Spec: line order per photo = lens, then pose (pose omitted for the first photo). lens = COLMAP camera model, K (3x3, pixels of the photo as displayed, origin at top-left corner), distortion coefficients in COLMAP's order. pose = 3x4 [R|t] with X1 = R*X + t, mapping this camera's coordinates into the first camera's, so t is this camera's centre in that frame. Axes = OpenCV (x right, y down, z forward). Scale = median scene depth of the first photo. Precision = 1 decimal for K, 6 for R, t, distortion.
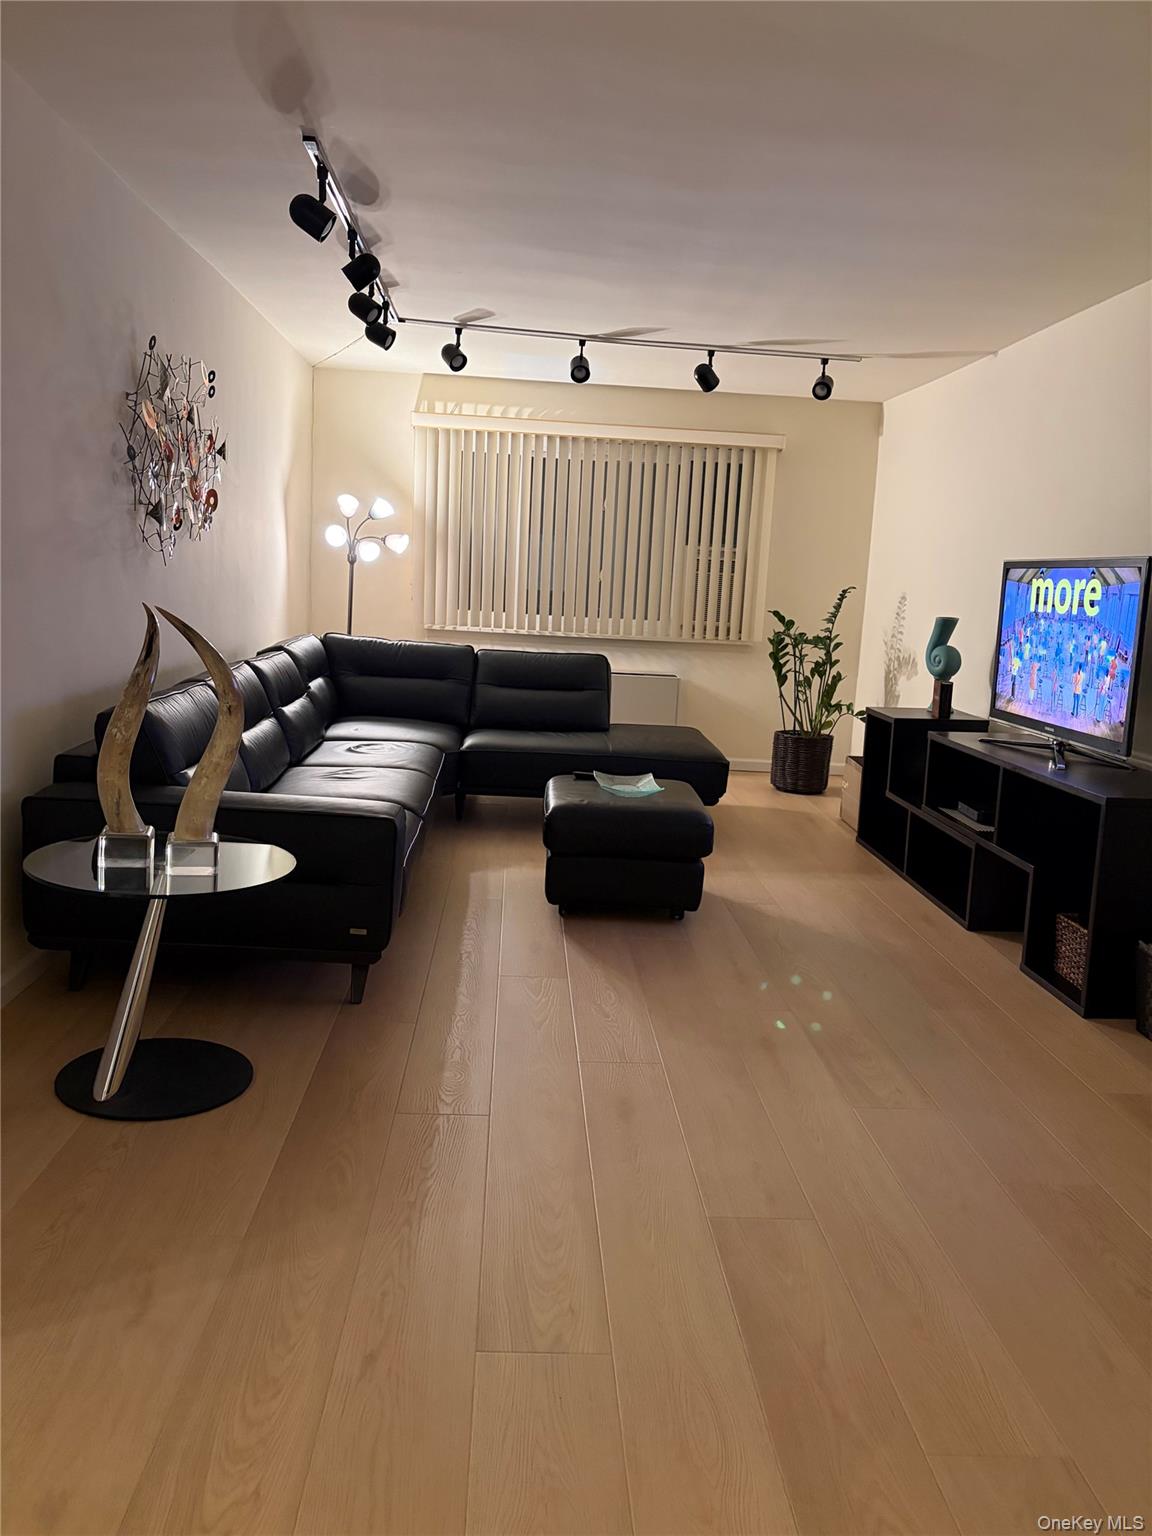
lens RADIAL K [[1151.5, 0, 578.9], [0, 1151.5, 758.5], [0, 0, 1]] dist [0.049049, -0.063739]
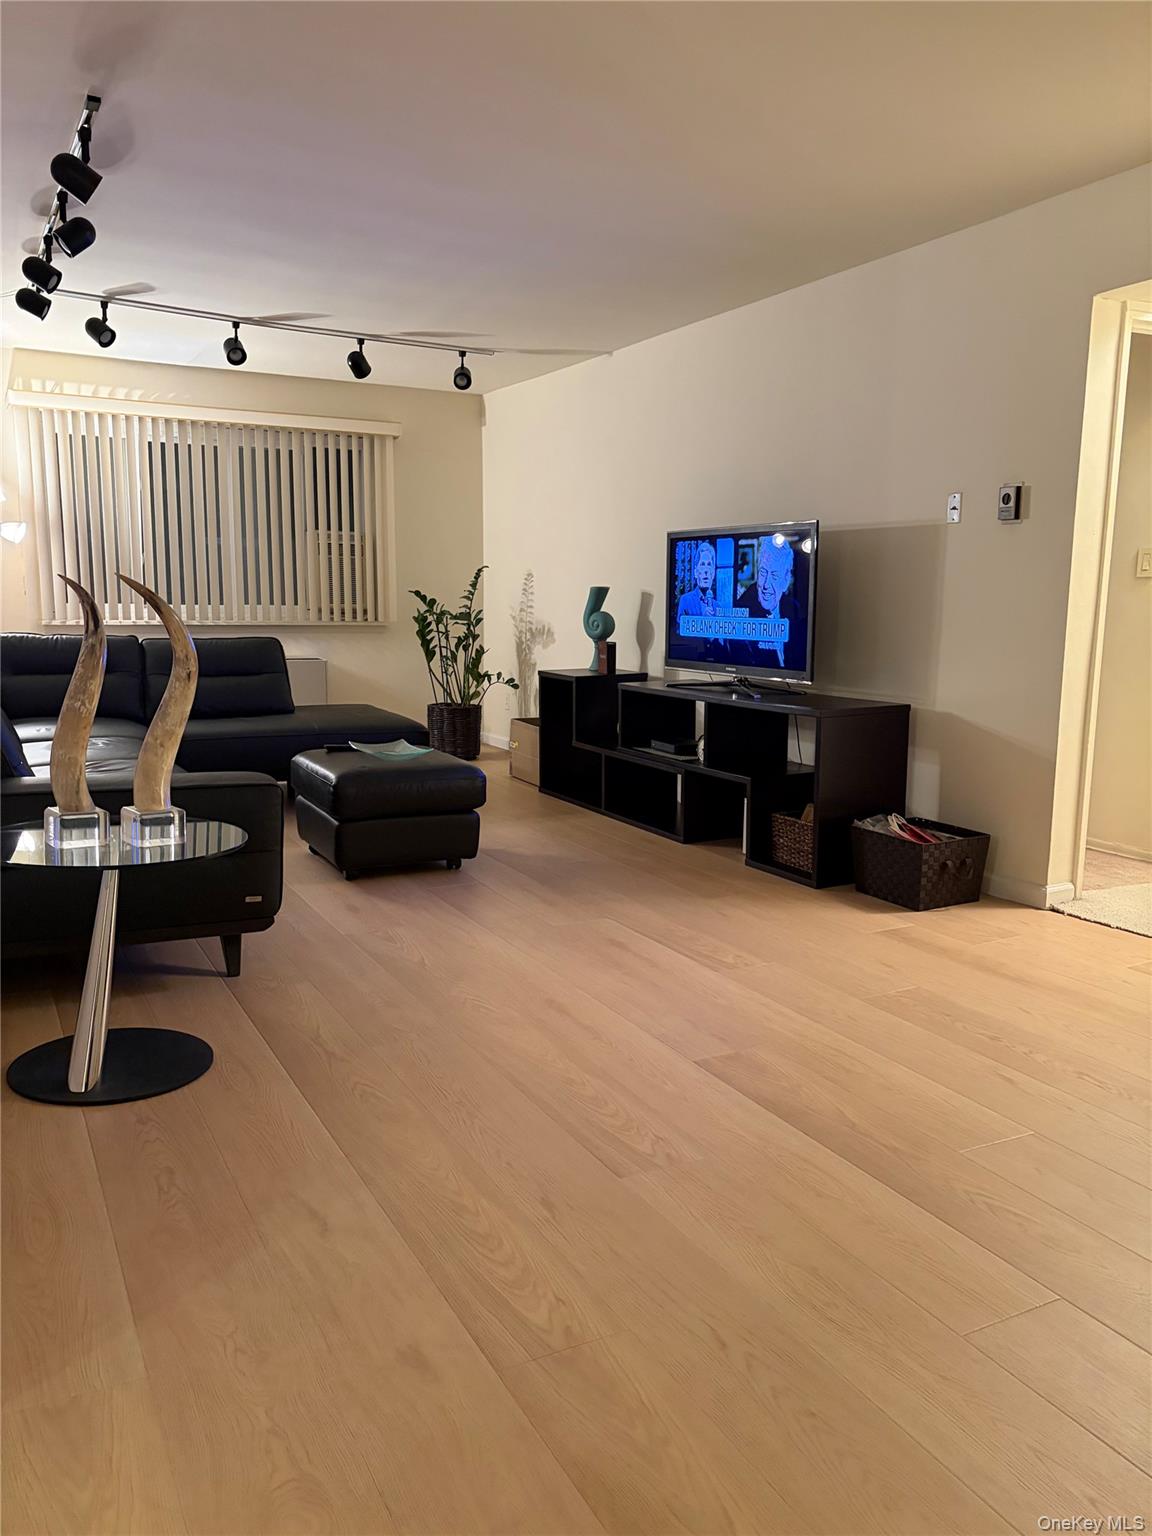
lens RADIAL K [[1157.4, 0, 534.1], [0, 1157.4, 773.5], [0, 0, 1]] dist [0.035965, -0.005227]
pose [[0.918532, -0.099757, 0.382554, -0.154730], [0.094033, 0.994999, 0.033683, 0.012868], [-0.384001, 0.005034, 0.923319, -0.018037]]
